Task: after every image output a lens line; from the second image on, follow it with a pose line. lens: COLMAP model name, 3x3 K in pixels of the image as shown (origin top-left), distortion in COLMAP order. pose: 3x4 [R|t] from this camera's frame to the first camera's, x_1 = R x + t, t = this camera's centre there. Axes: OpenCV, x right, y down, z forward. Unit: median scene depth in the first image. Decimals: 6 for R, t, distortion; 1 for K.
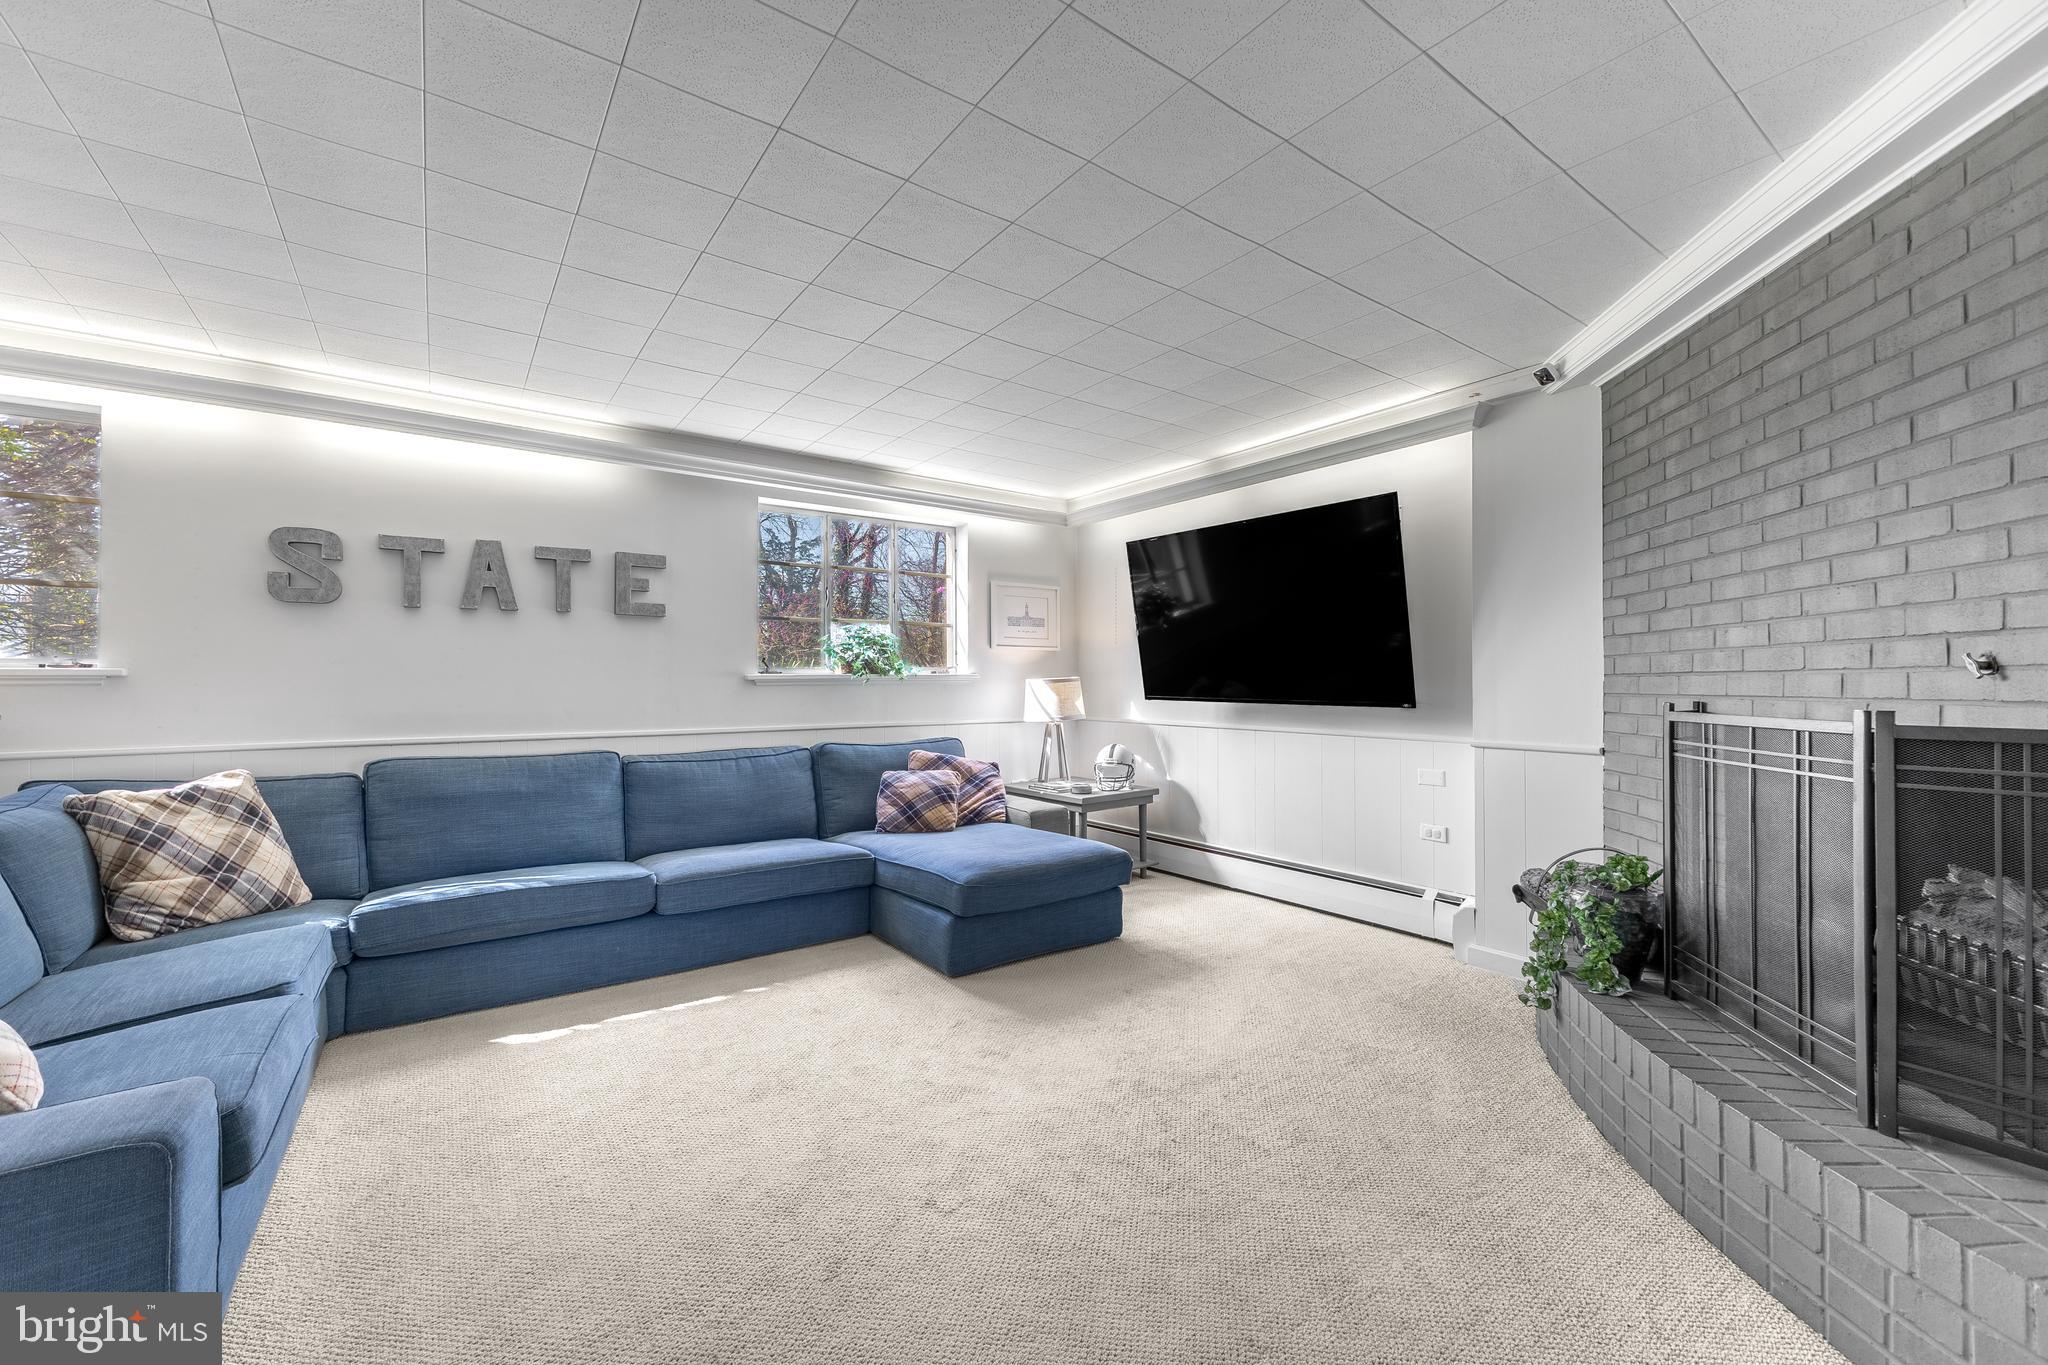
lens RADIAL K [[812.2, 0, 1003.4], [0, 812.2, 668.8], [0, 0, 1]] dist [0.001069, -0.000135]
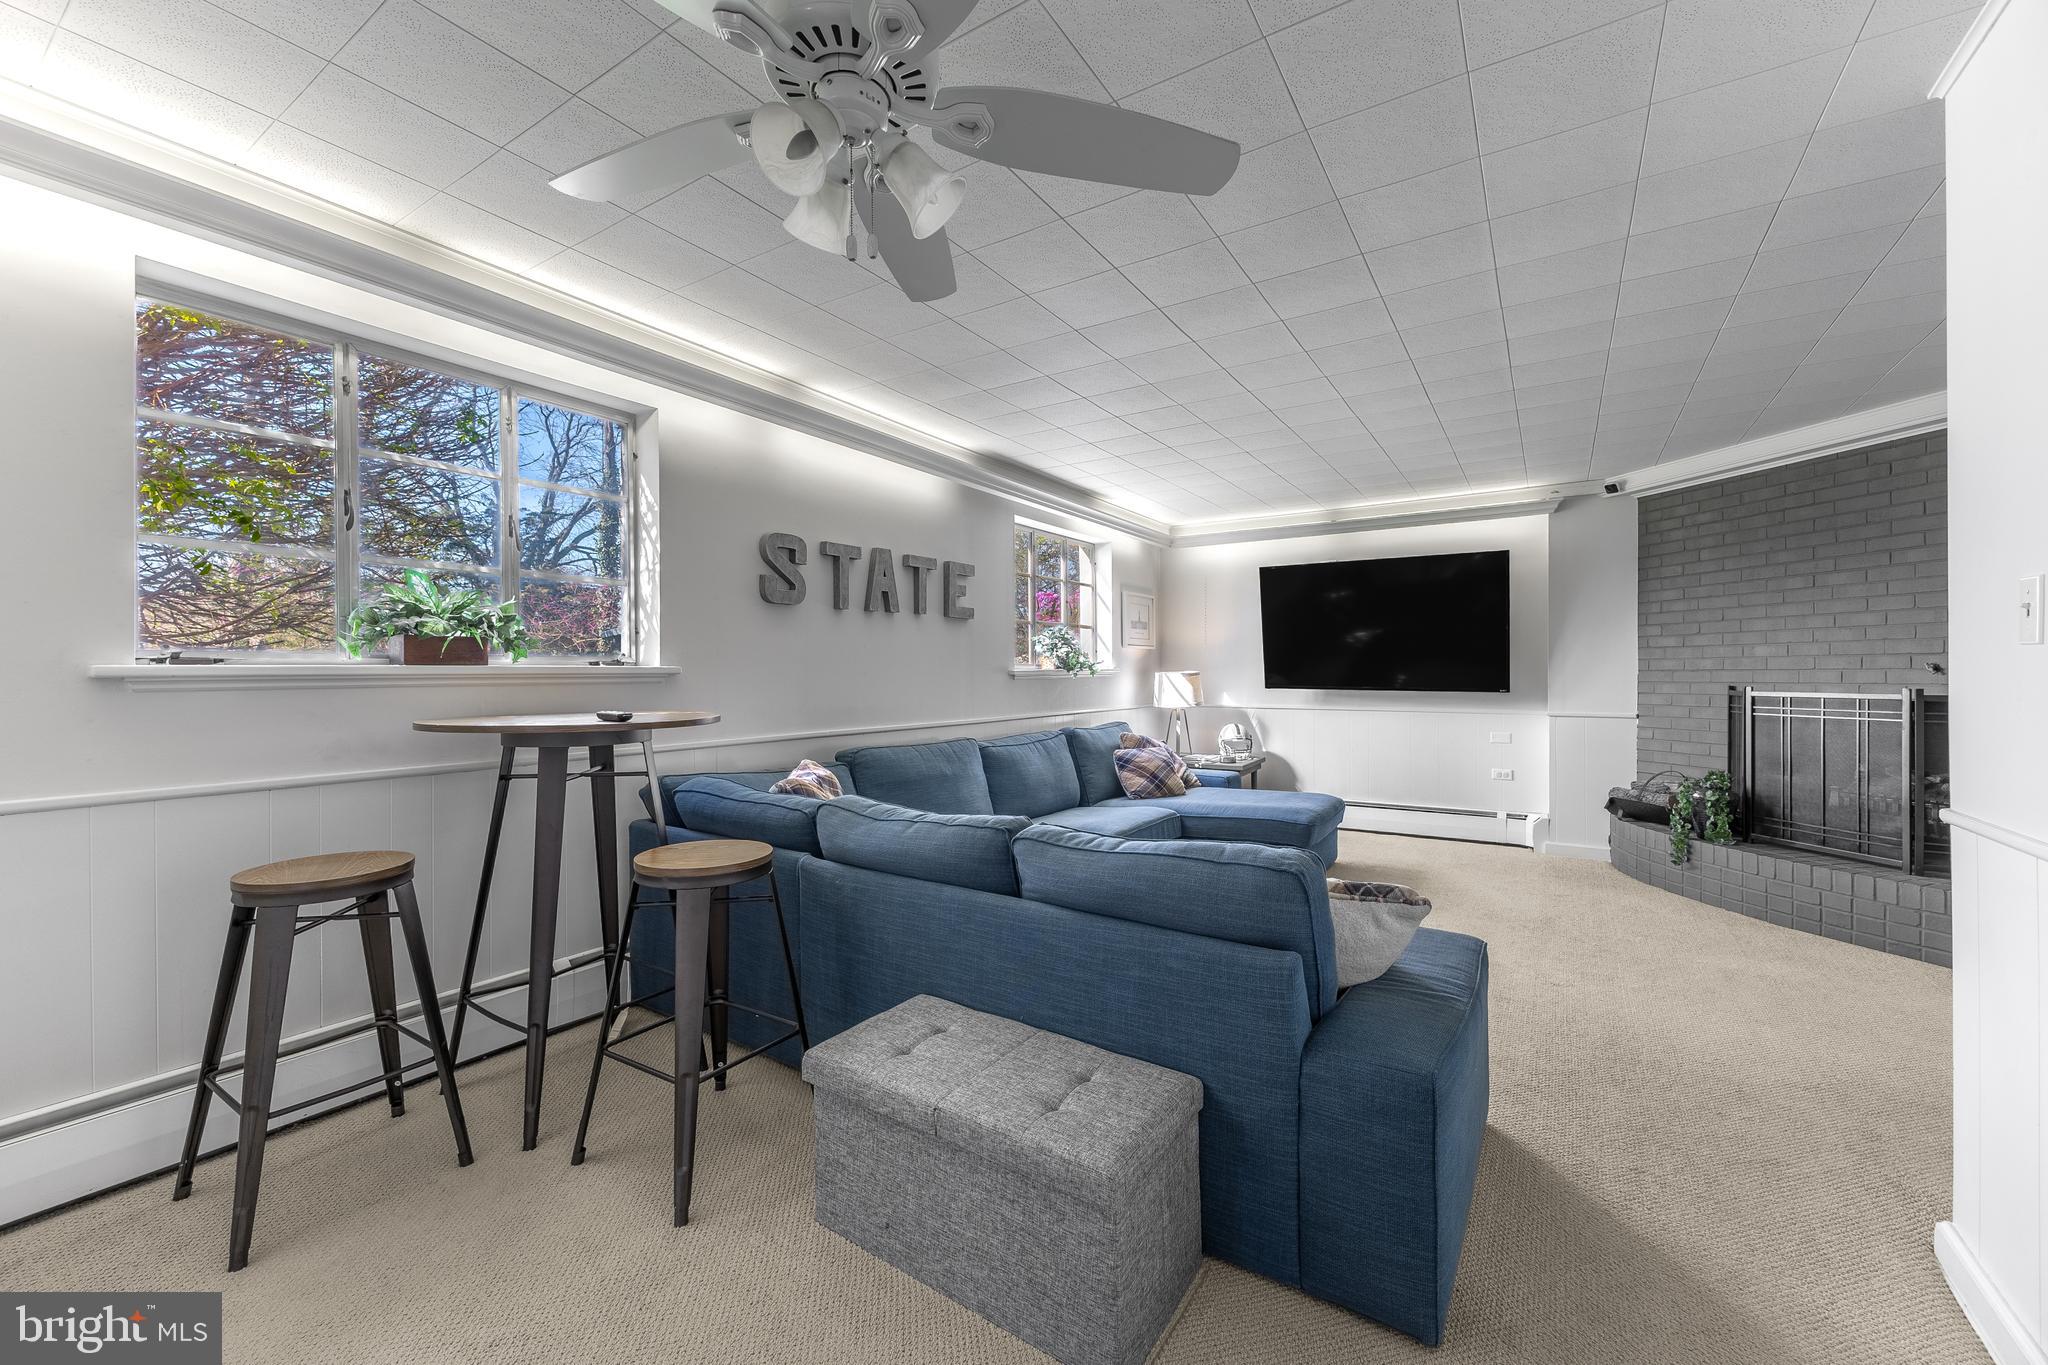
lens RADIAL K [[812.2, 0, 1012.3], [0, 812.2, 675.3], [0, 0, 1]] dist [0.001069, -0.000135]
pose [[0.932740, -0.004235, 0.360525, -0.913247], [-0.002909, 0.999810, 0.019270, -0.009748], [-0.360538, -0.019023, 0.932551, -0.085319]]
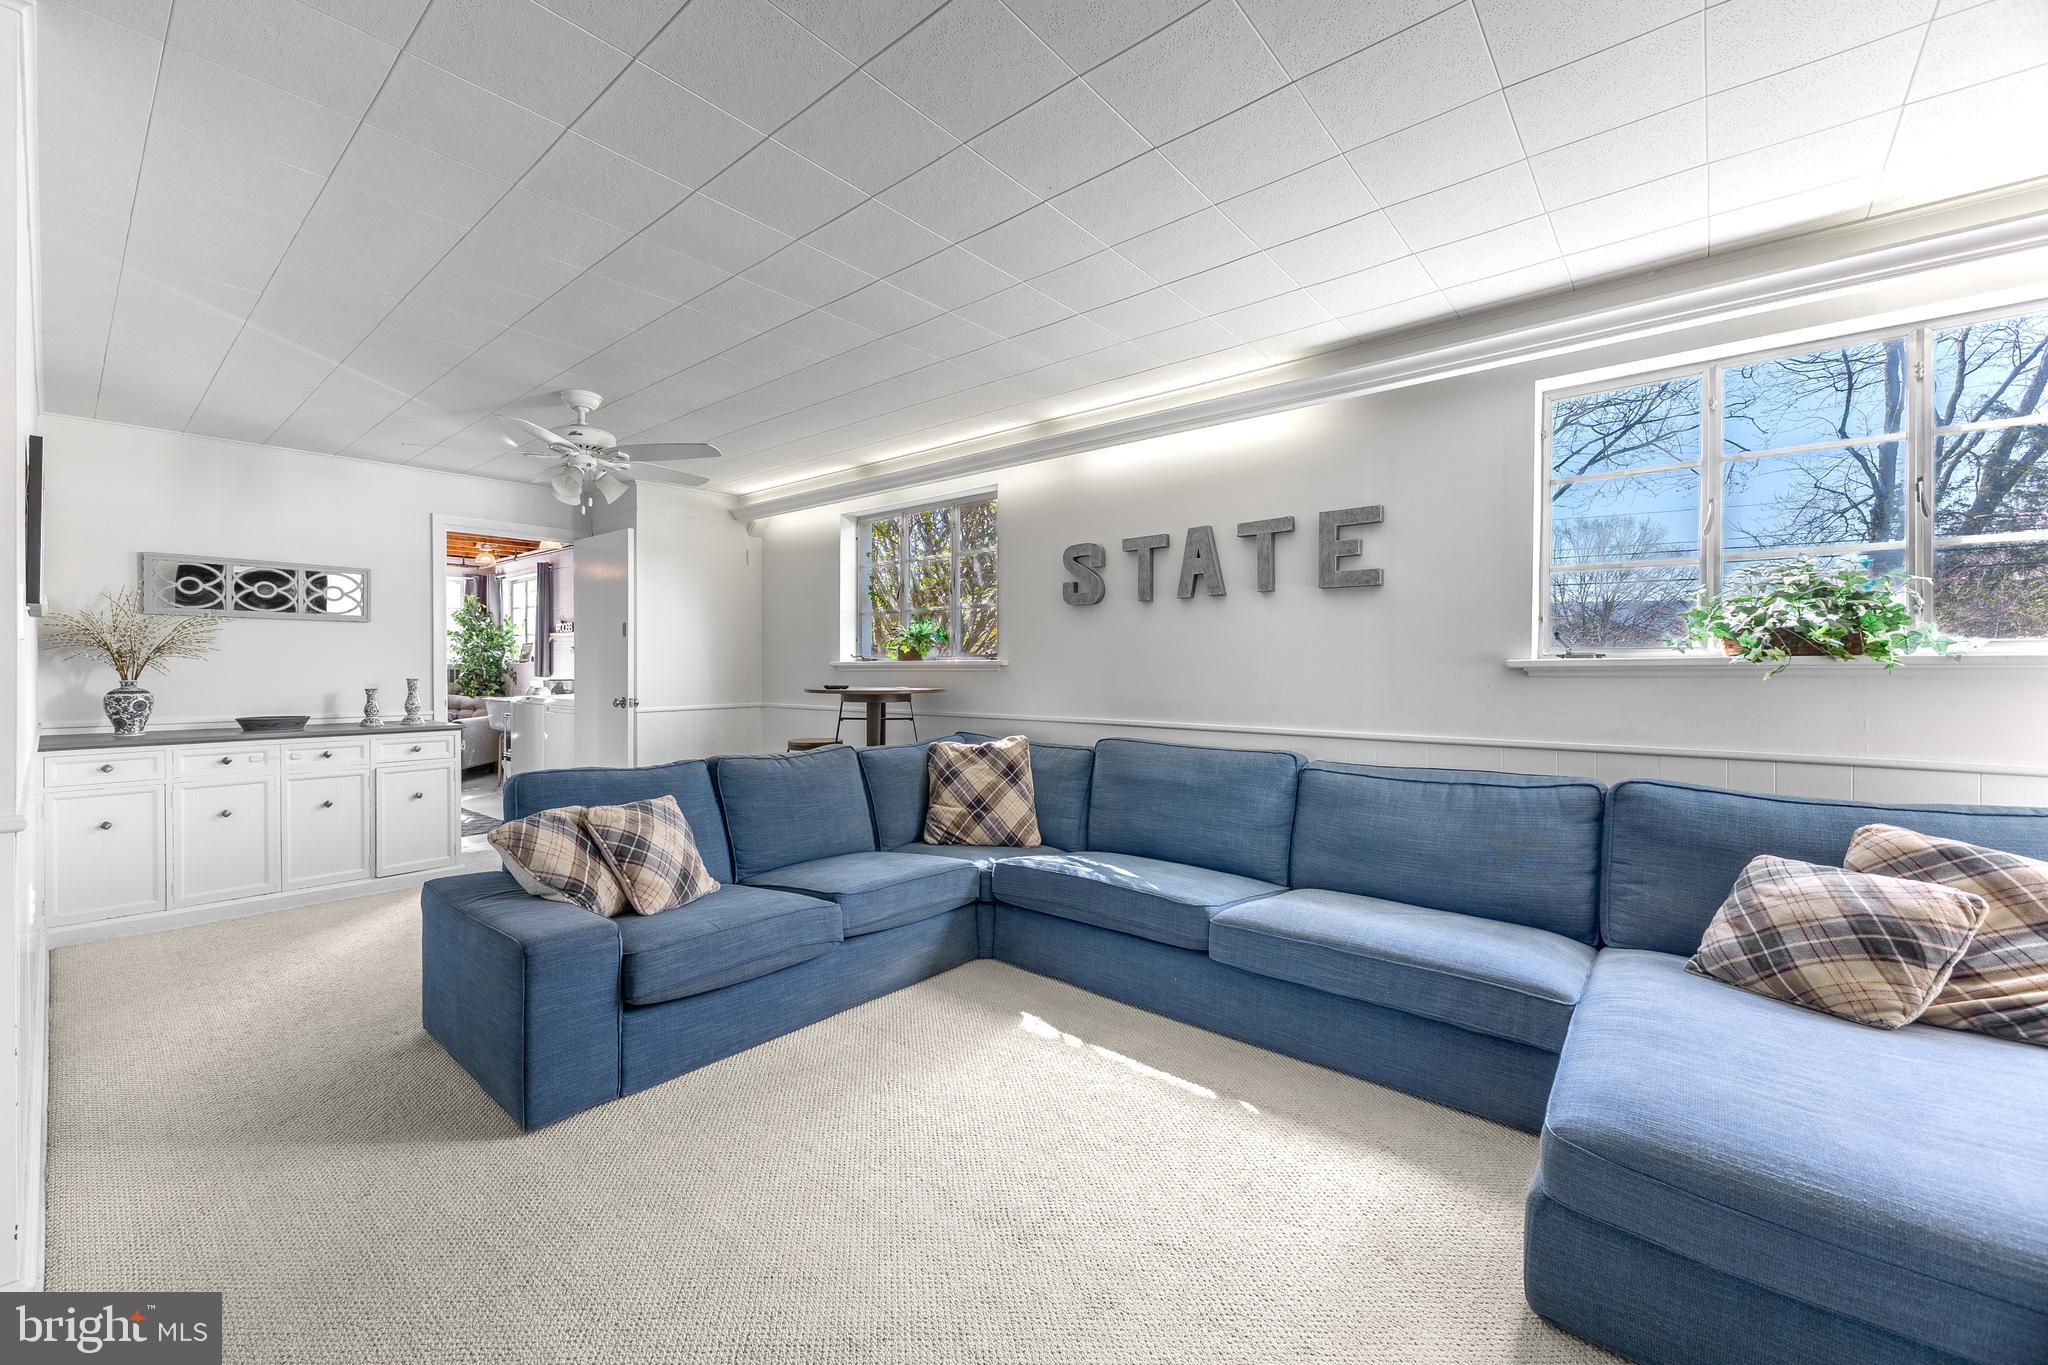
lens RADIAL K [[812.2, 0, 1003.1], [0, 812.2, 678.1], [0, 0, 1]] dist [0.001069, -0.000135]
pose [[0.231534, 0.013492, -0.972733, 0.287833], [0.014177, 0.999751, 0.017241, 0.005898], [0.972724, -0.017783, 0.231285, 0.567035]]
